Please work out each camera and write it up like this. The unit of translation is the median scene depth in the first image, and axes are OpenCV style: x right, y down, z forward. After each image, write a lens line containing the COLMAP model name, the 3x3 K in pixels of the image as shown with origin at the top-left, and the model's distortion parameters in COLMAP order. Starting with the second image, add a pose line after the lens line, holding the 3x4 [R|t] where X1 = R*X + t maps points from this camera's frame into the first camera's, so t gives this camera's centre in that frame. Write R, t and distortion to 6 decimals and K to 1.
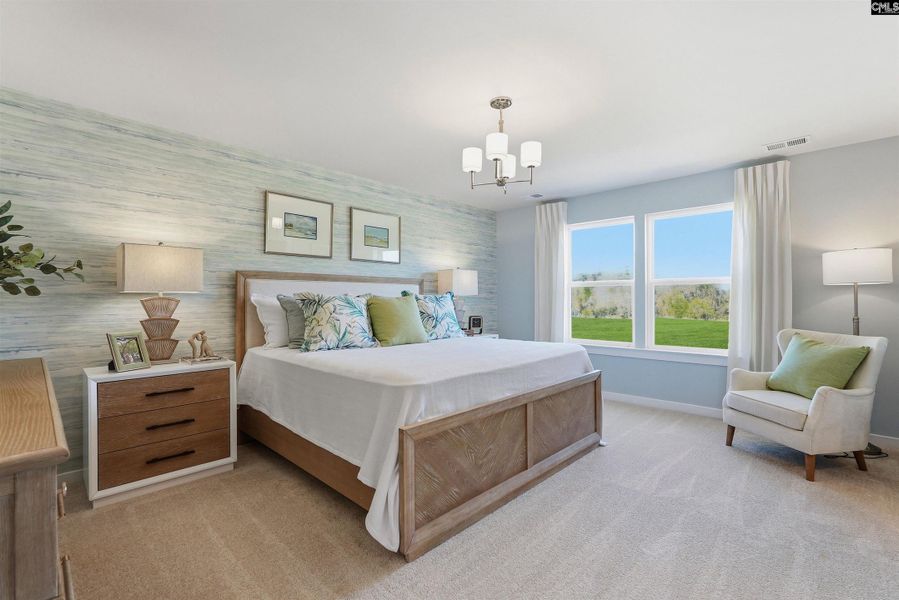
lens RADIAL K [[406.2, 0, 449.8], [0, 406.2, 299.7], [0, 0, 1]] dist [-0.009498, 0.001063]
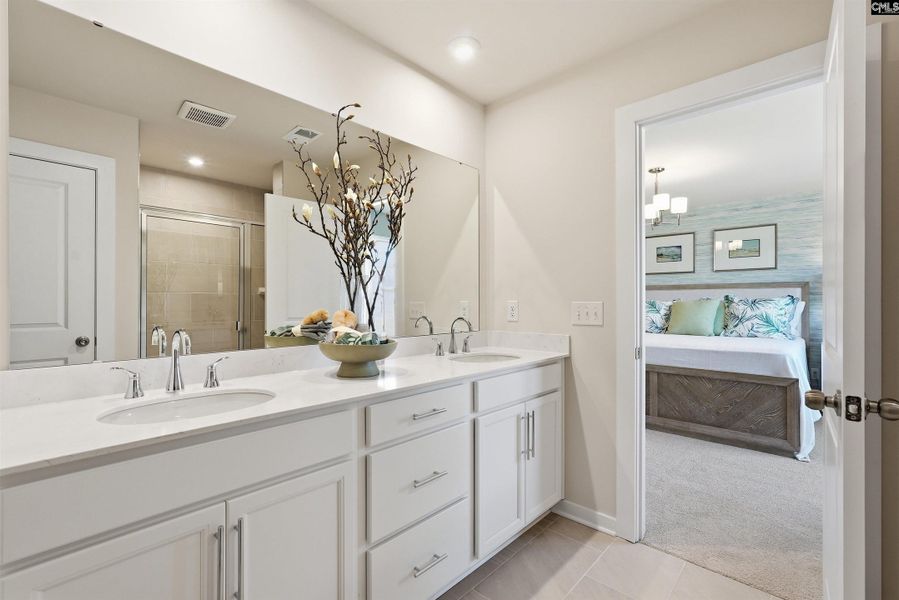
lens RADIAL K [[406.2, 0, 449.9], [0, 406.2, 302.0], [0, 0, 1]] dist [-0.009498, 0.001063]
pose [[0.020646, -0.004842, -0.999775, 1.072632], [-0.000594, 0.999988, -0.004856, 0.004654], [0.999787, 0.000695, 0.020643, 0.151745]]
